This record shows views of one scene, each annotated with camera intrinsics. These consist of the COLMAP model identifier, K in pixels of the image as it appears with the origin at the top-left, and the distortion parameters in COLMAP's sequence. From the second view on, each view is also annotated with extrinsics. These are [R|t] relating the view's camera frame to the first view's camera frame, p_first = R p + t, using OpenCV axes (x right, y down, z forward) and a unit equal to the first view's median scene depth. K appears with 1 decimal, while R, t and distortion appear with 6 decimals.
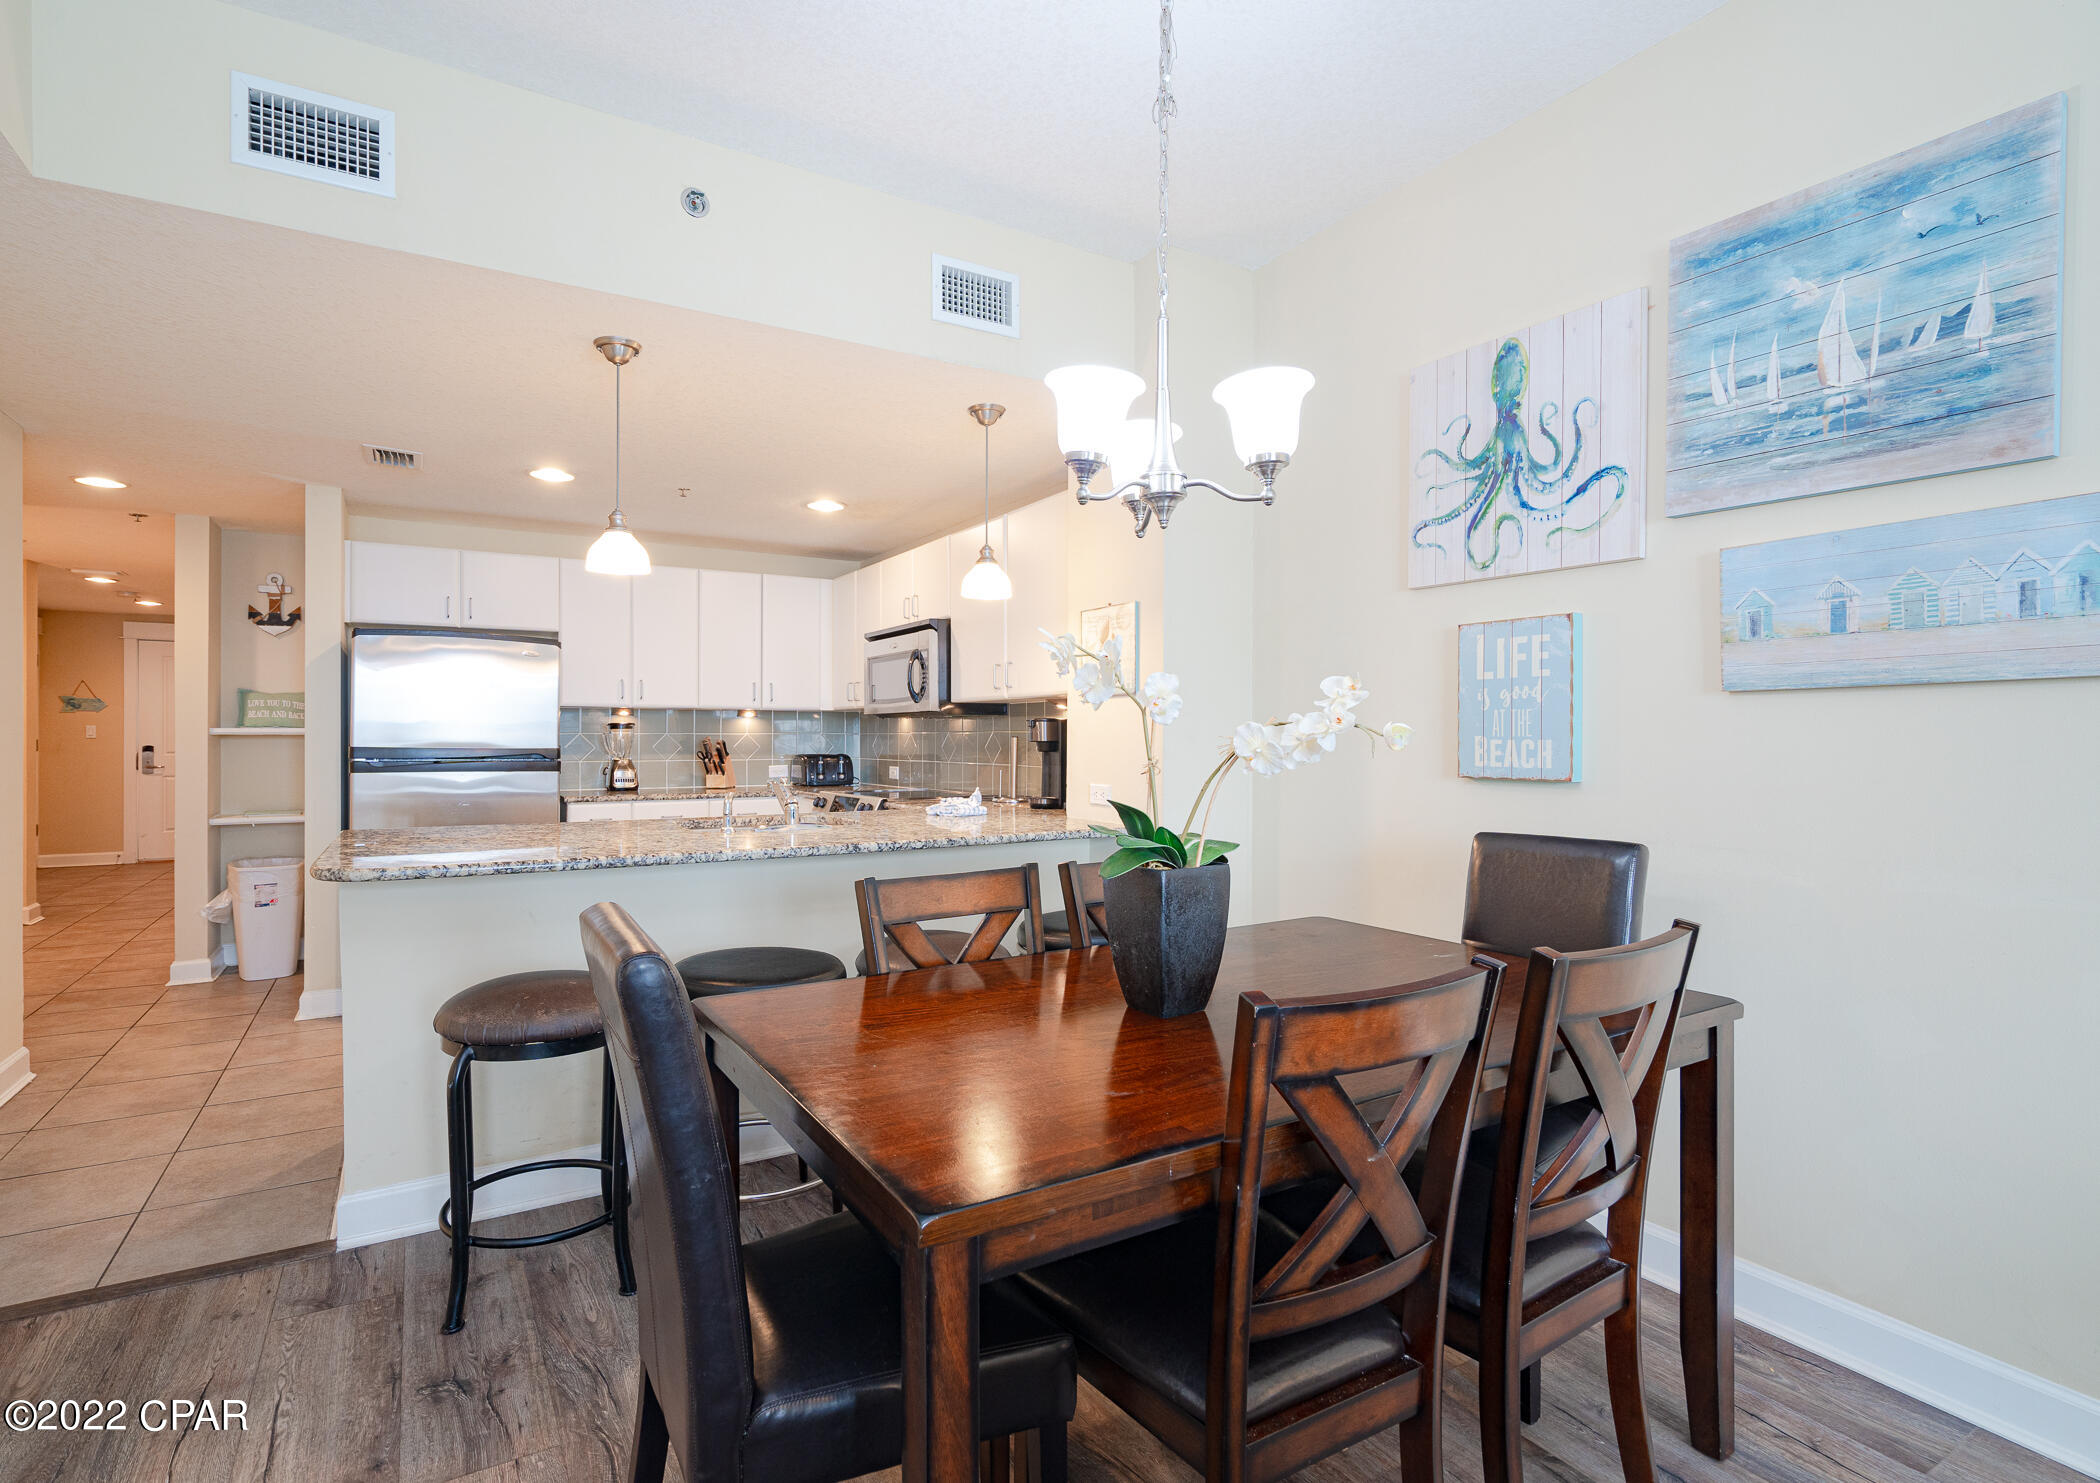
lens RADIAL K [[1024.4, 0, 1043.2], [0, 1024.4, 751.0], [0, 0, 1]] dist [0.000210, -0.000320]
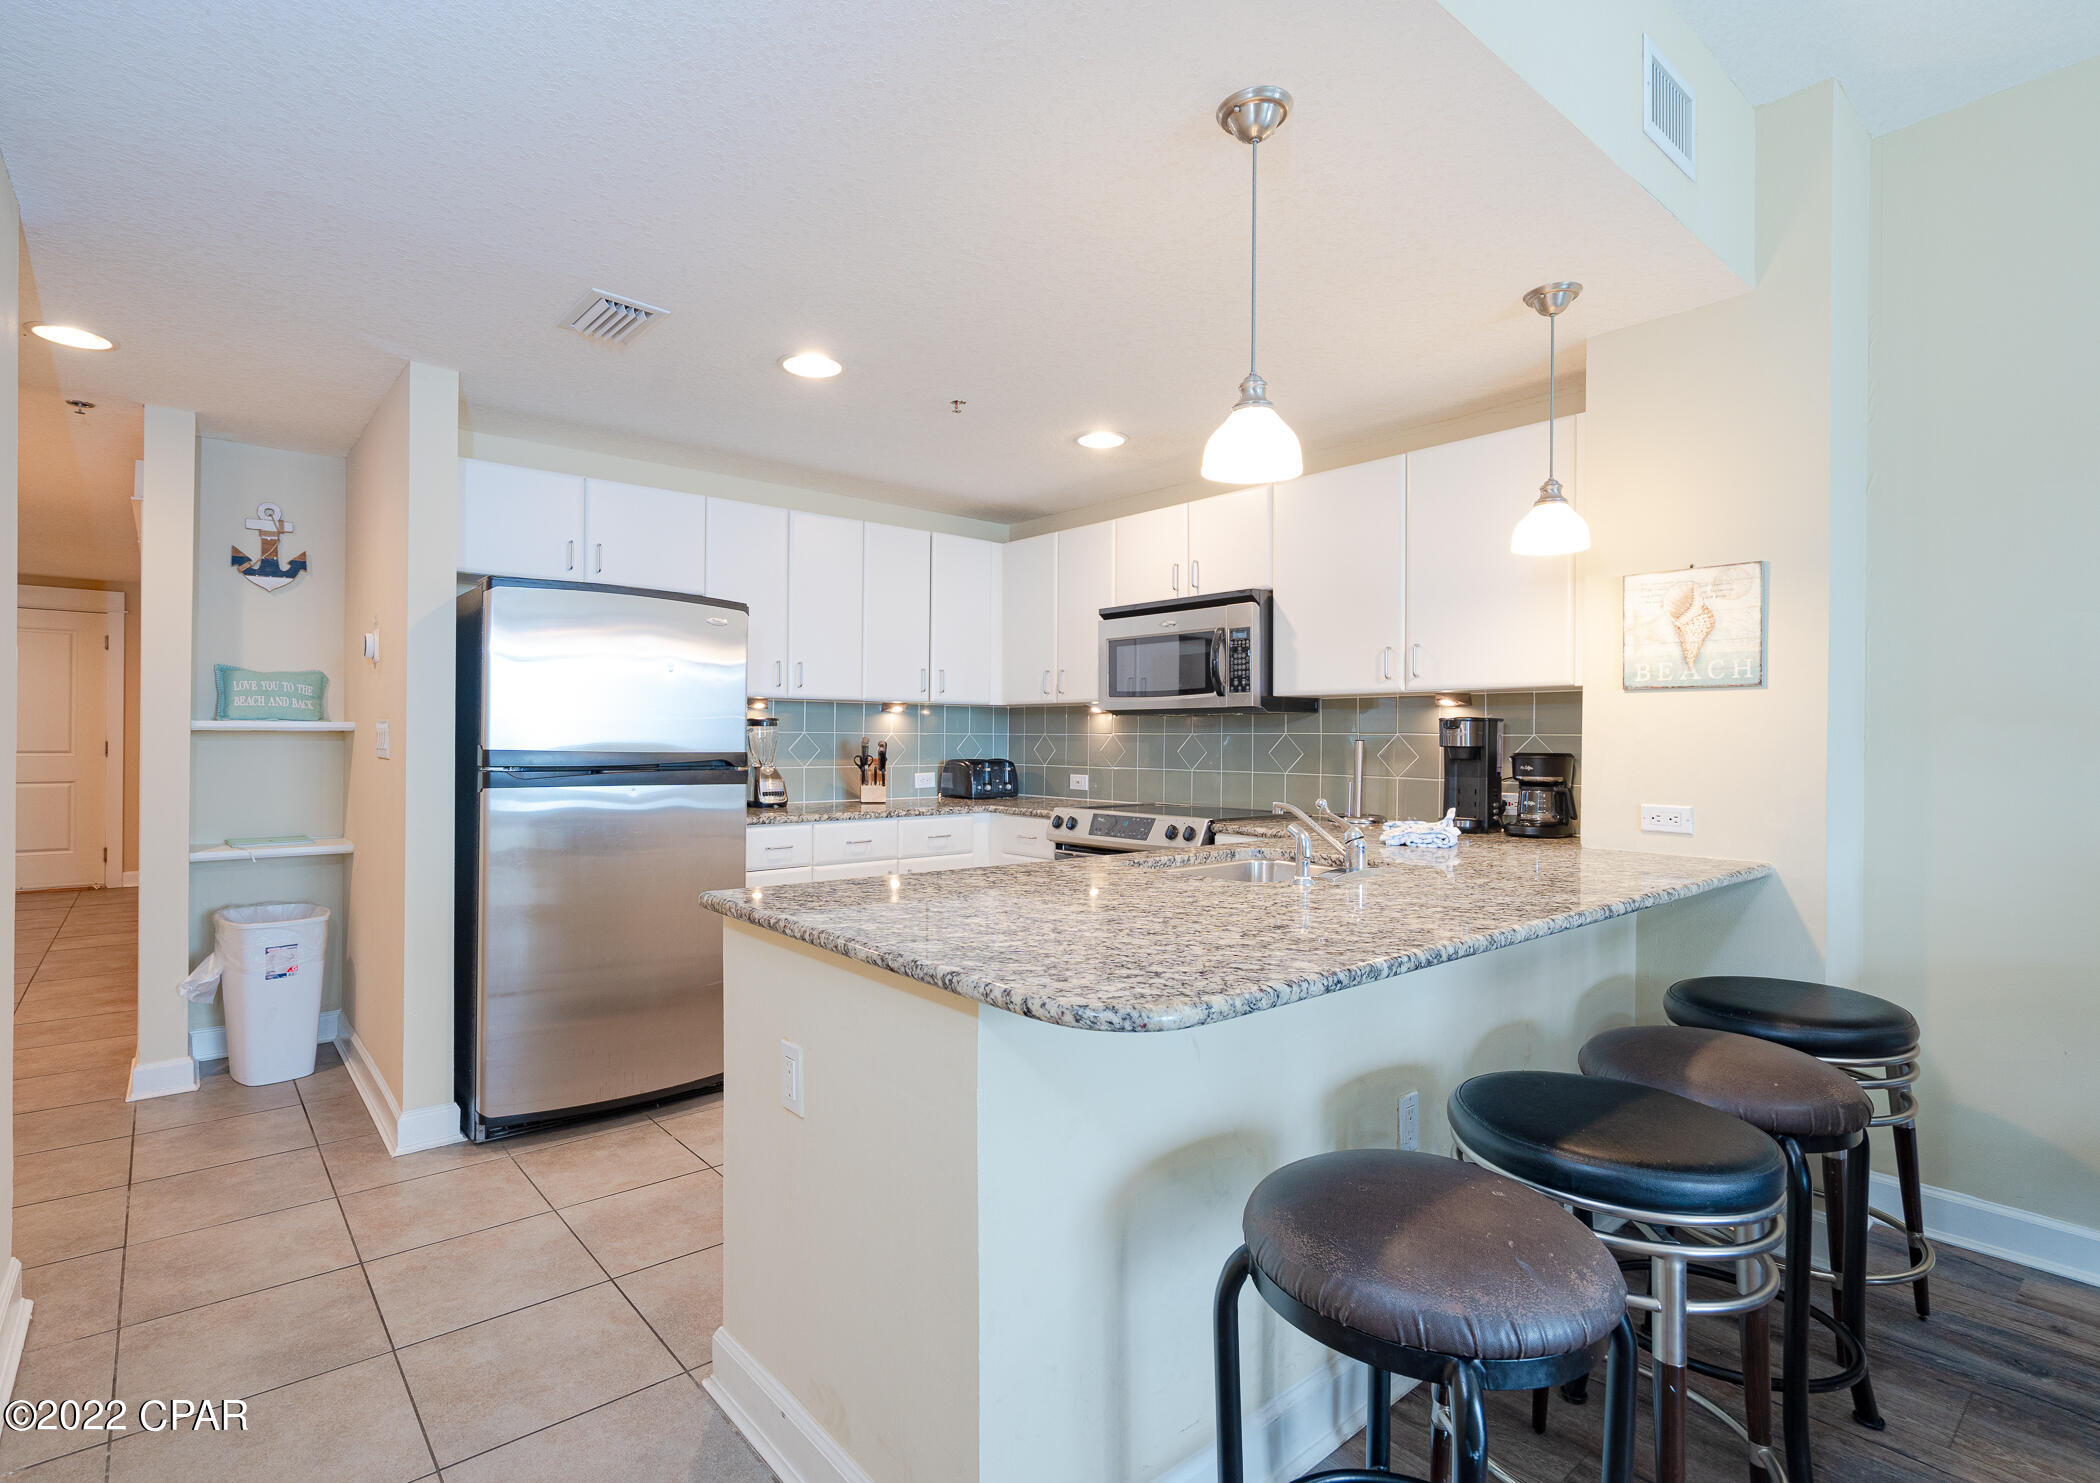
lens RADIAL K [[1024.4, 0, 1031.7], [0, 1024.4, 749.4], [0, 0, 1]] dist [0.000210, -0.000320]
pose [[0.987260, 0.004161, 0.159058, -0.346313], [-0.003862, 0.999990, -0.002194, -0.003494], [-0.159066, 0.001551, 0.987267, 0.219330]]
